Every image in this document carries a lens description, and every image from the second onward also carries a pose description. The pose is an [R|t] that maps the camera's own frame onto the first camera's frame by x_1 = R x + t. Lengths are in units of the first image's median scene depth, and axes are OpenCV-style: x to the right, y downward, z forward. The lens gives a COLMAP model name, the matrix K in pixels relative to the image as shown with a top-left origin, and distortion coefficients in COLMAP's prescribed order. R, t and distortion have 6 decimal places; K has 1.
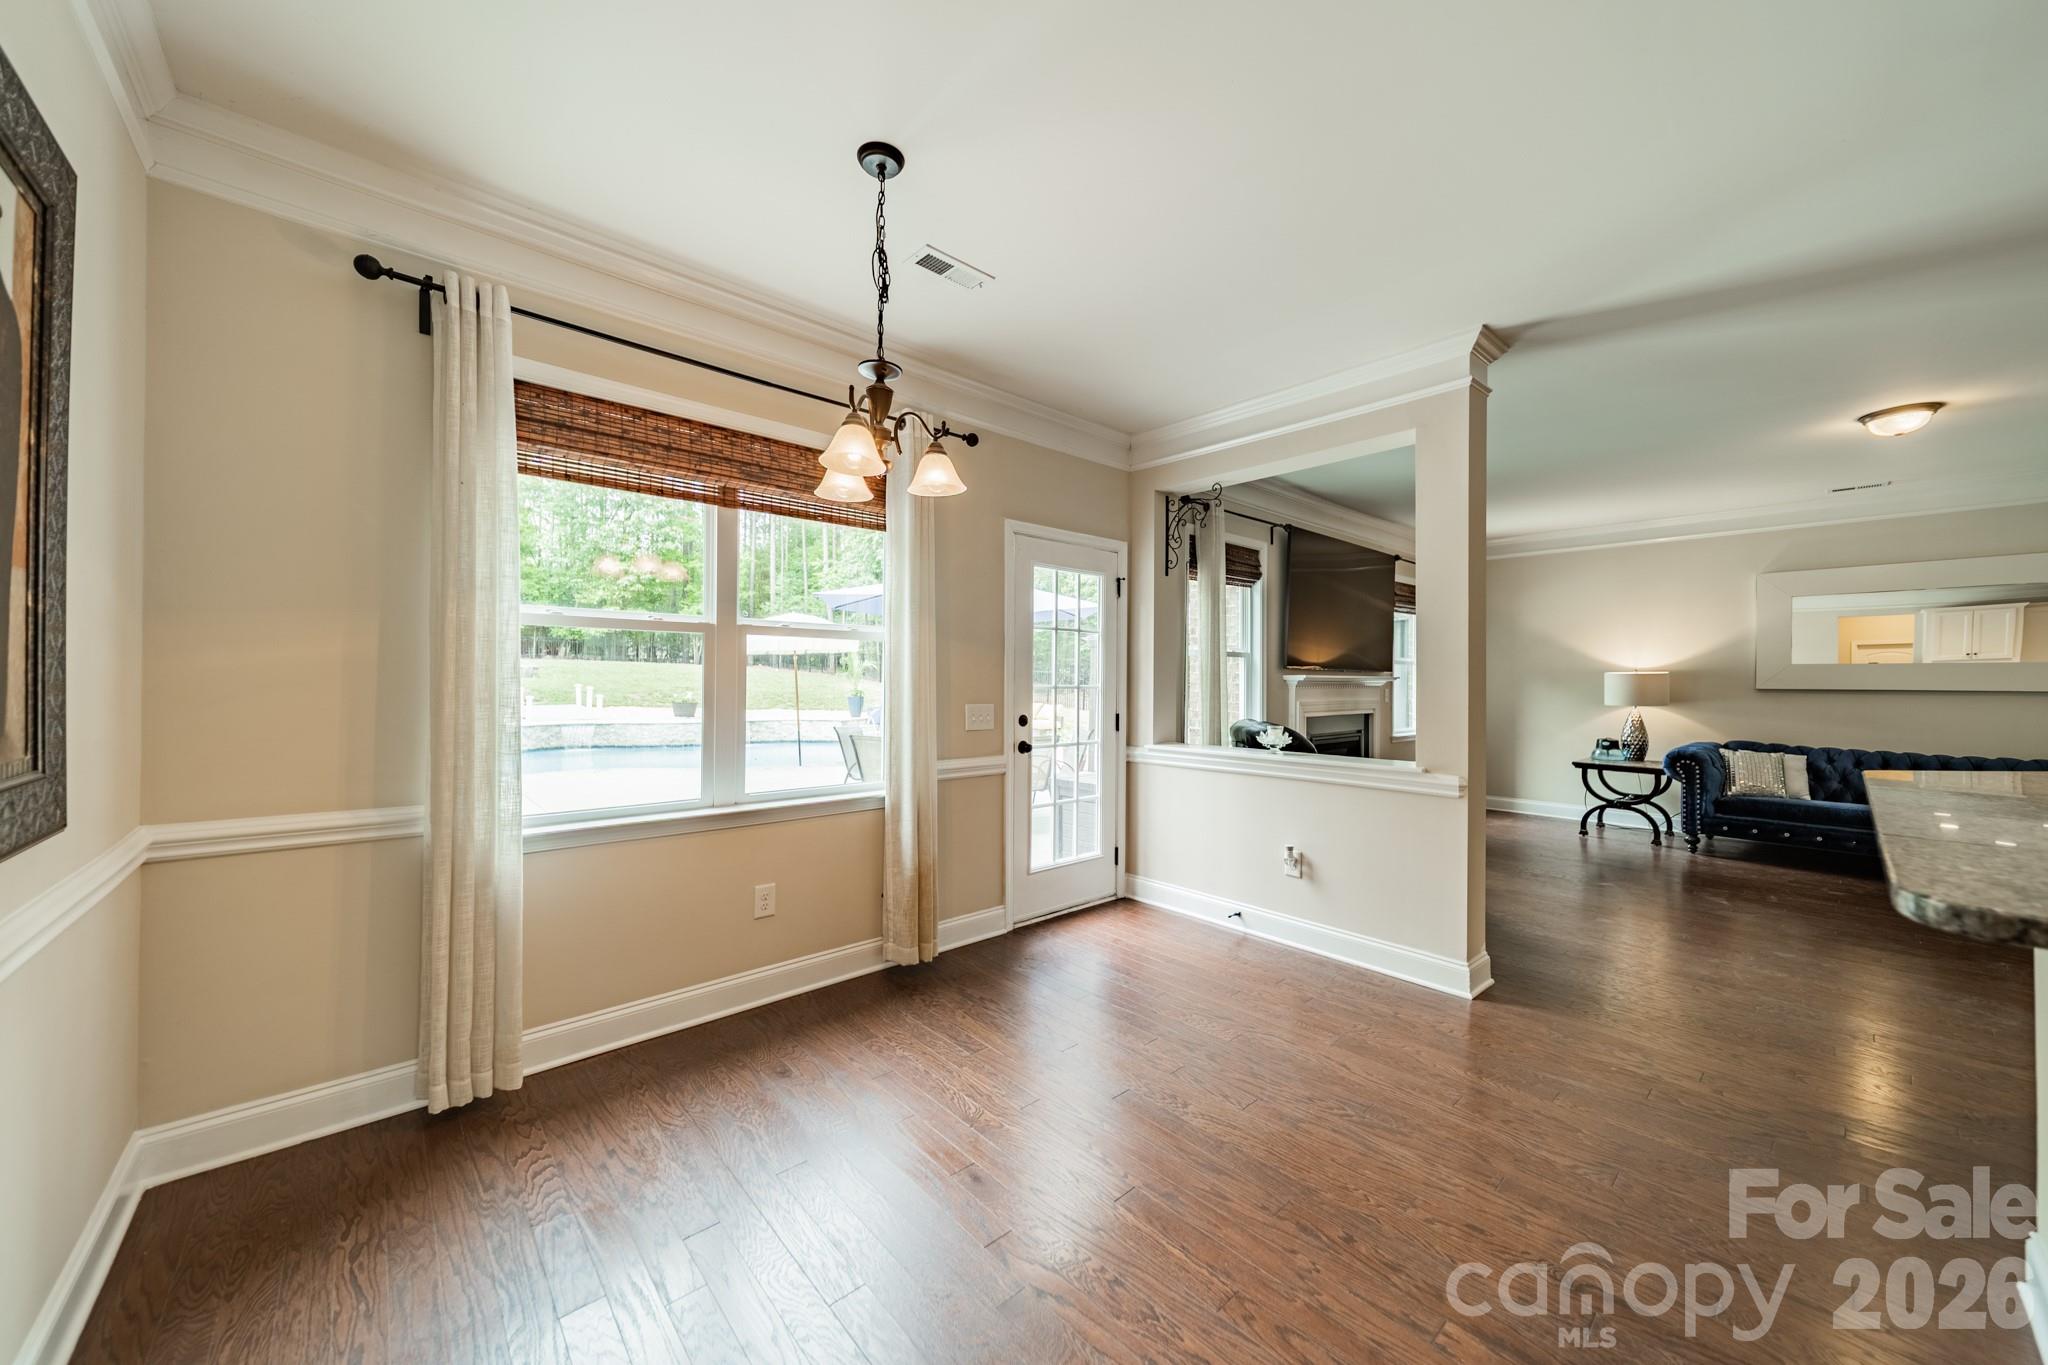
lens RADIAL K [[735.2, 0, 1029.4], [0, 735.2, 677.4], [0, 0, 1]] dist [0.007311, 0.000197]
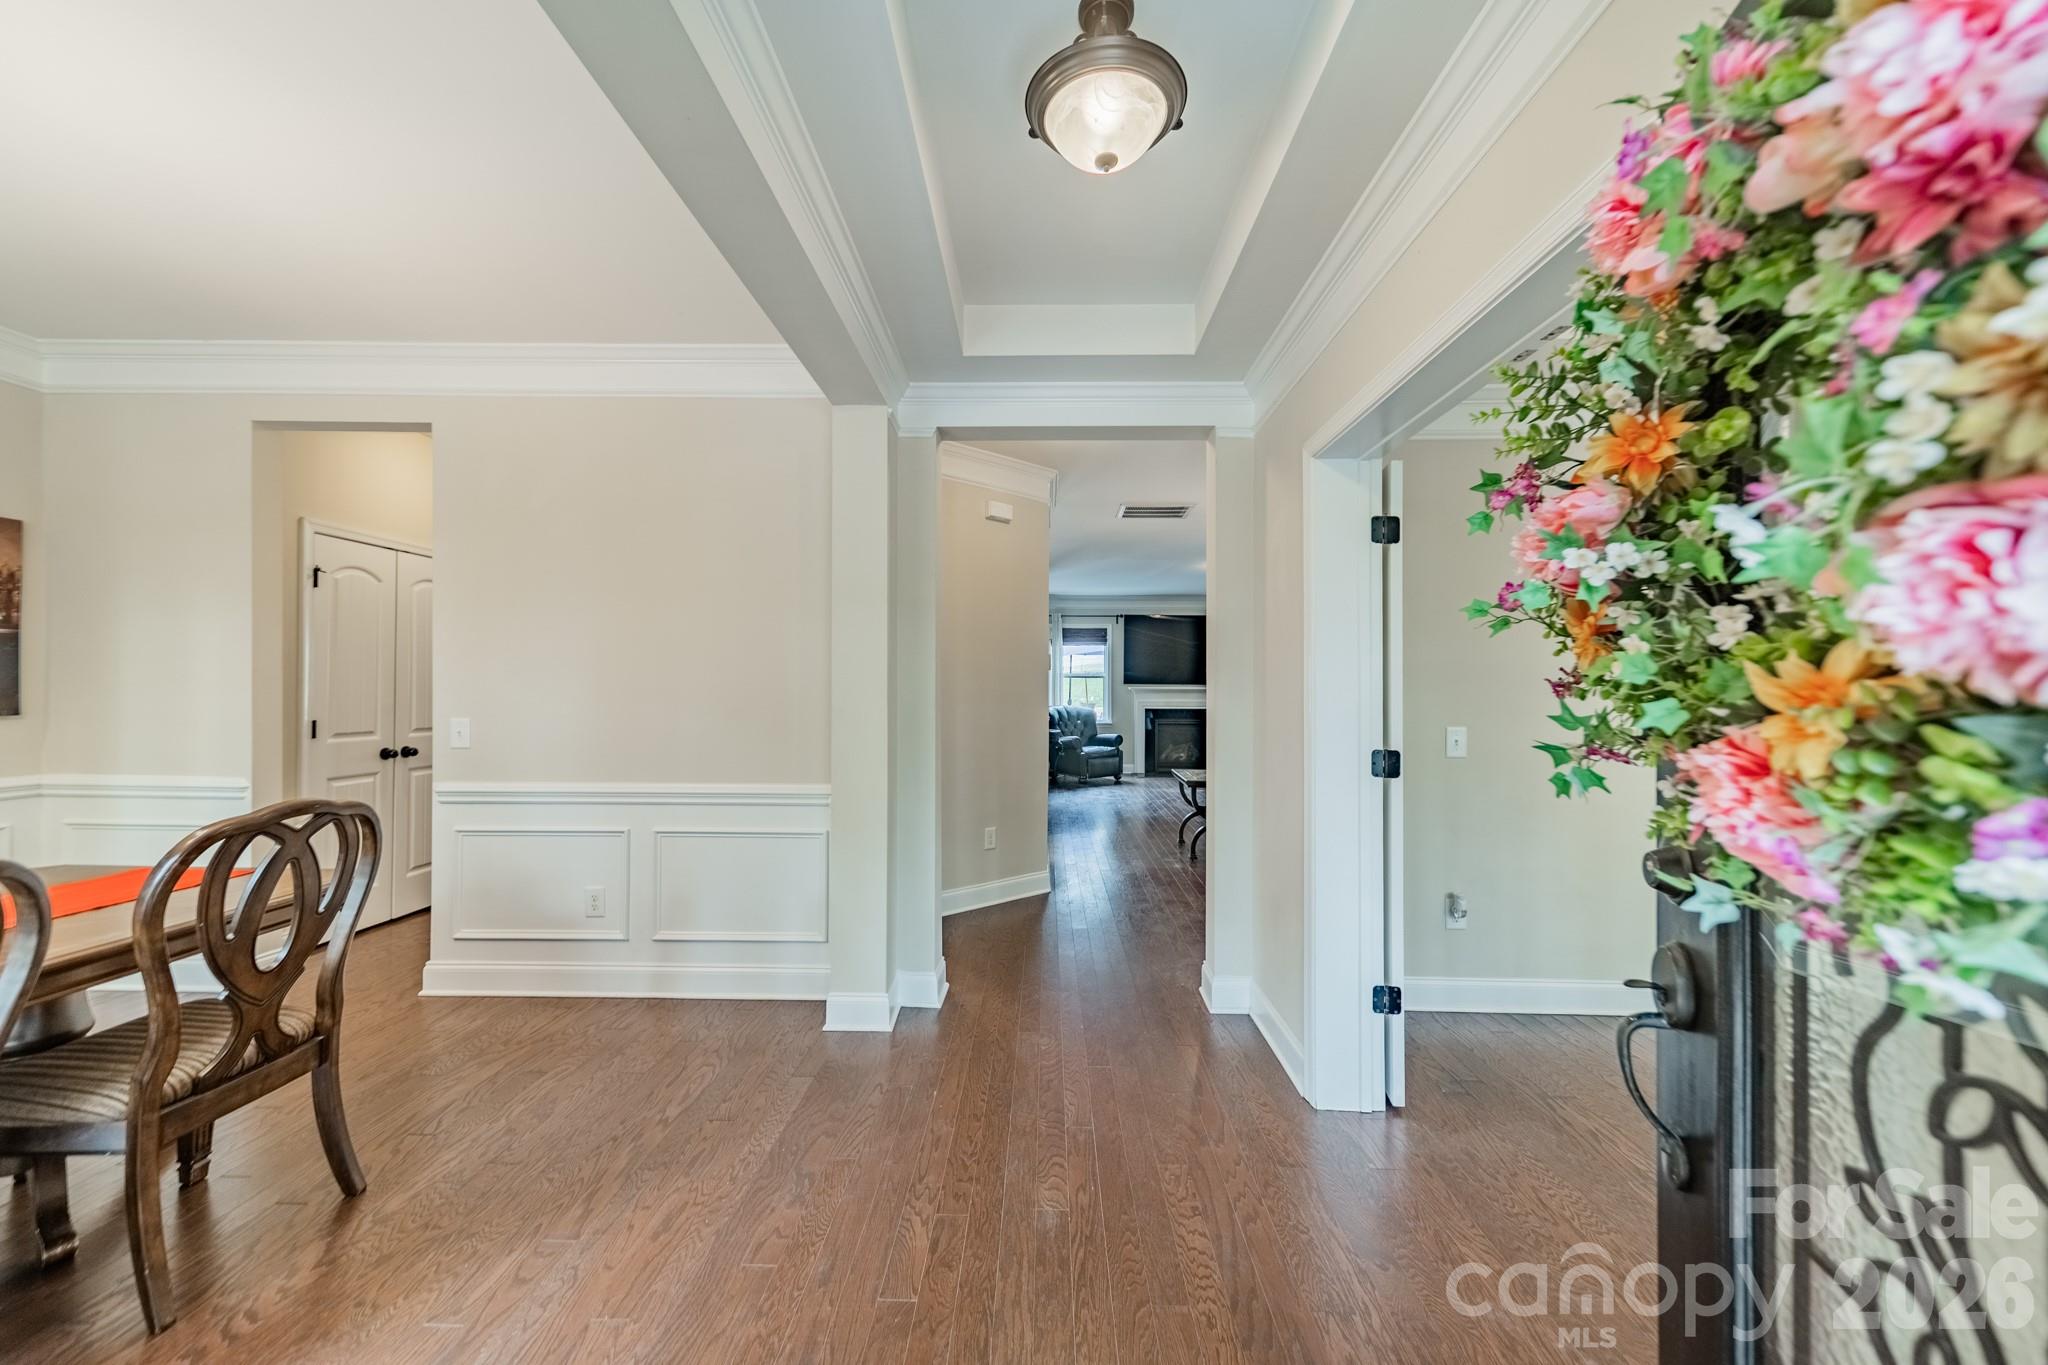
lens RADIAL K [[735.2, 0, 1029.2], [0, 735.2, 676.5], [0, 0, 1]] dist [0.007311, 0.000197]
pose [[0.730764, -0.002910, -0.682624, 2.663629], [0.003799, 0.999993, -0.000196, -0.057880], [0.682620, -0.002450, 0.730769, -1.160137]]
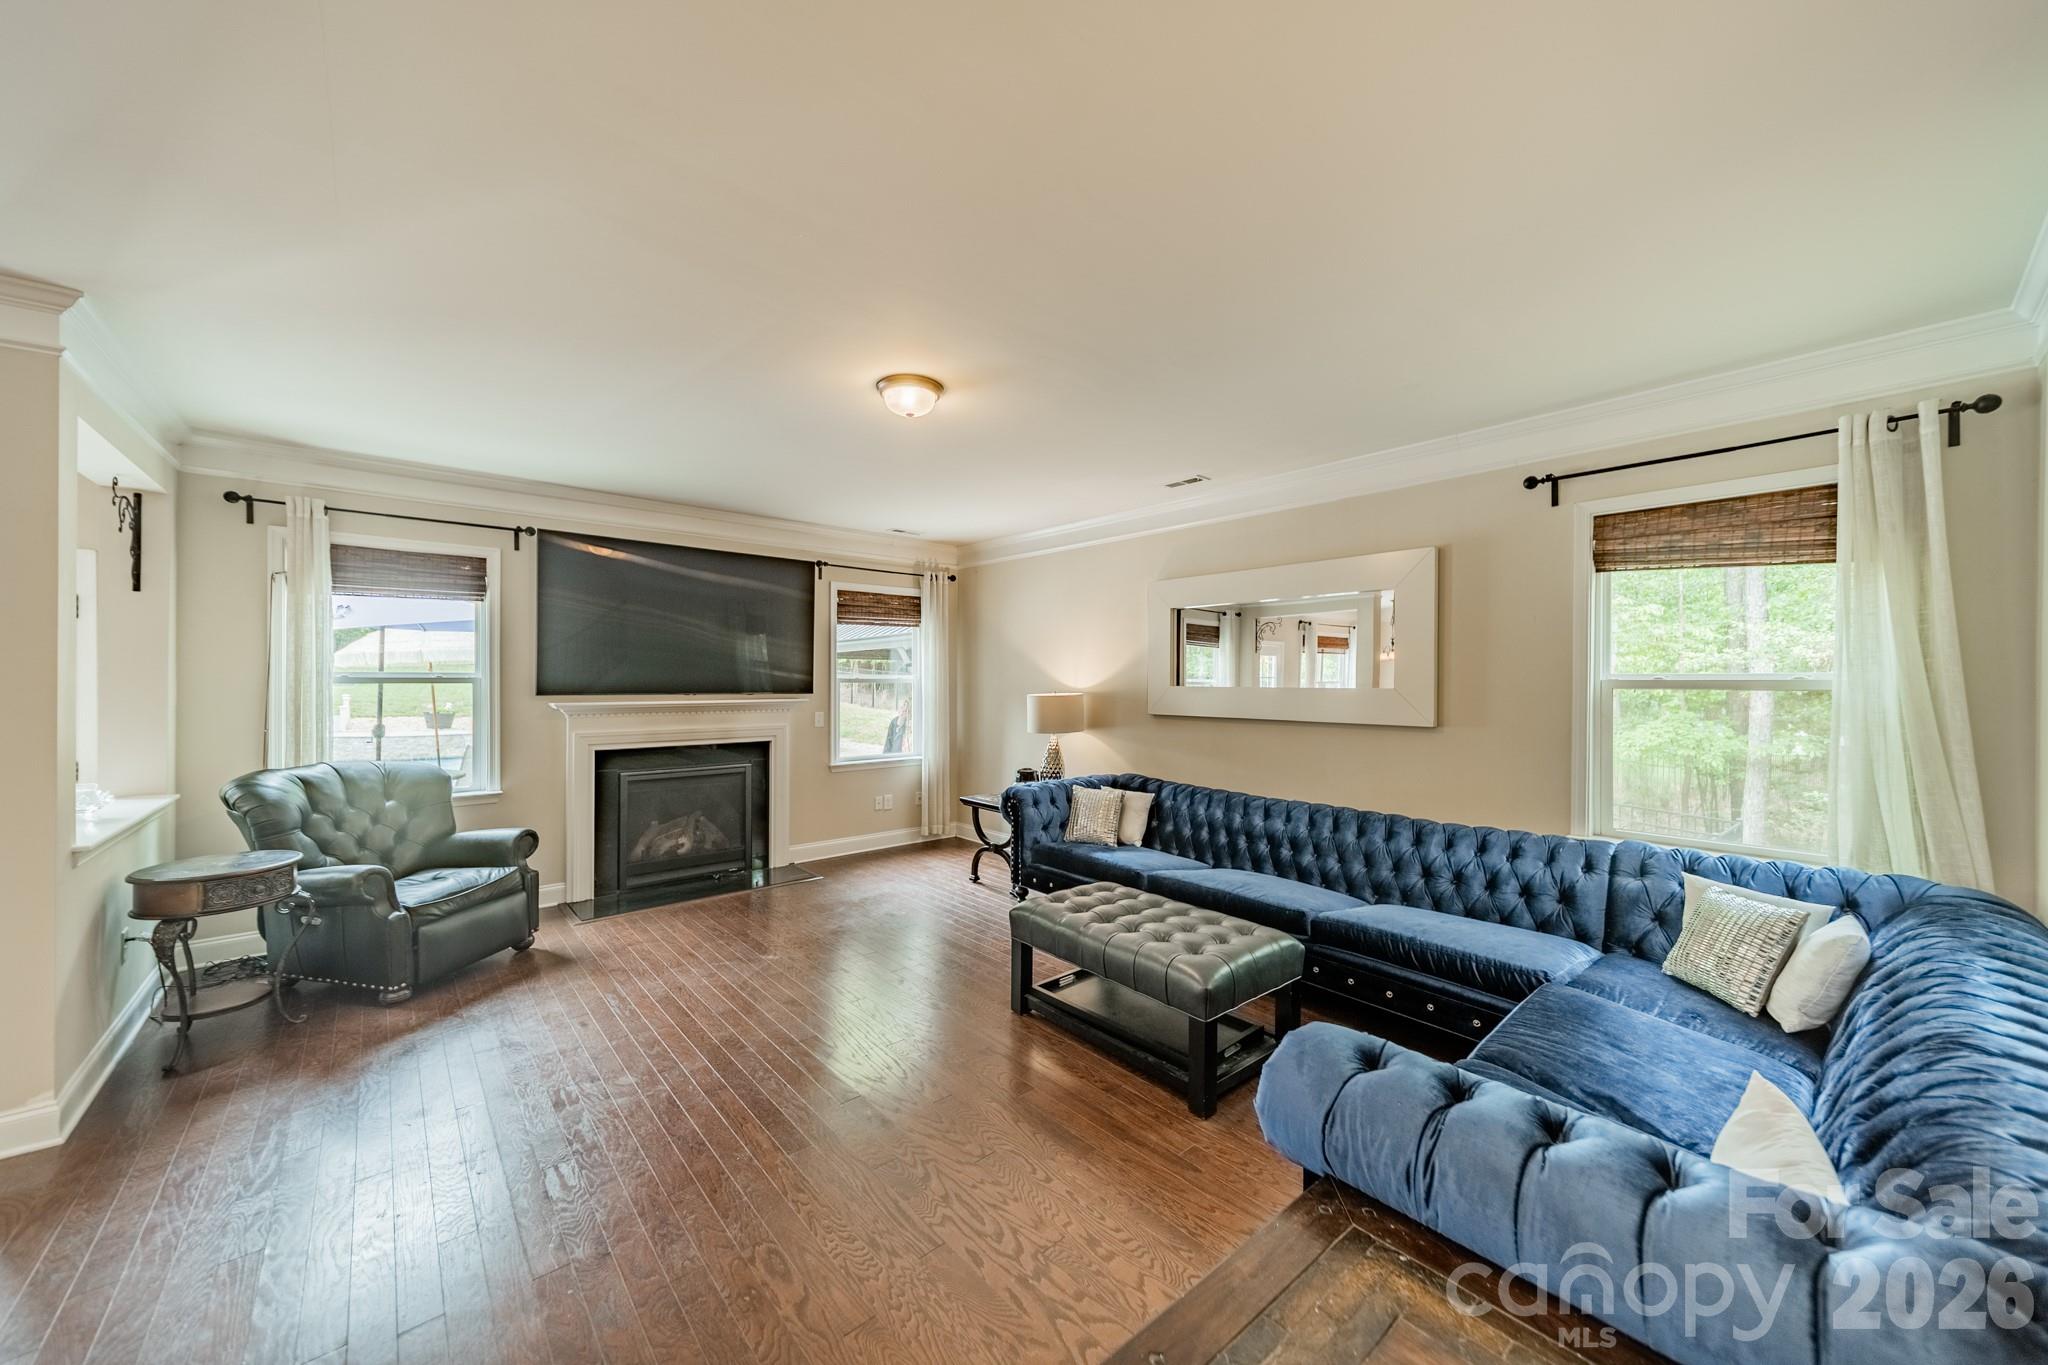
lens RADIAL K [[735.2, 0, 1026.4], [0, 735.2, 681.3], [0, 0, 1]] dist [0.007311, 0.000197]
pose [[0.999950, -0.004200, -0.009128, 1.593173], [0.004255, 0.999973, 0.006017, -0.054504], [0.009102, -0.006055, 0.999940, 0.244651]]
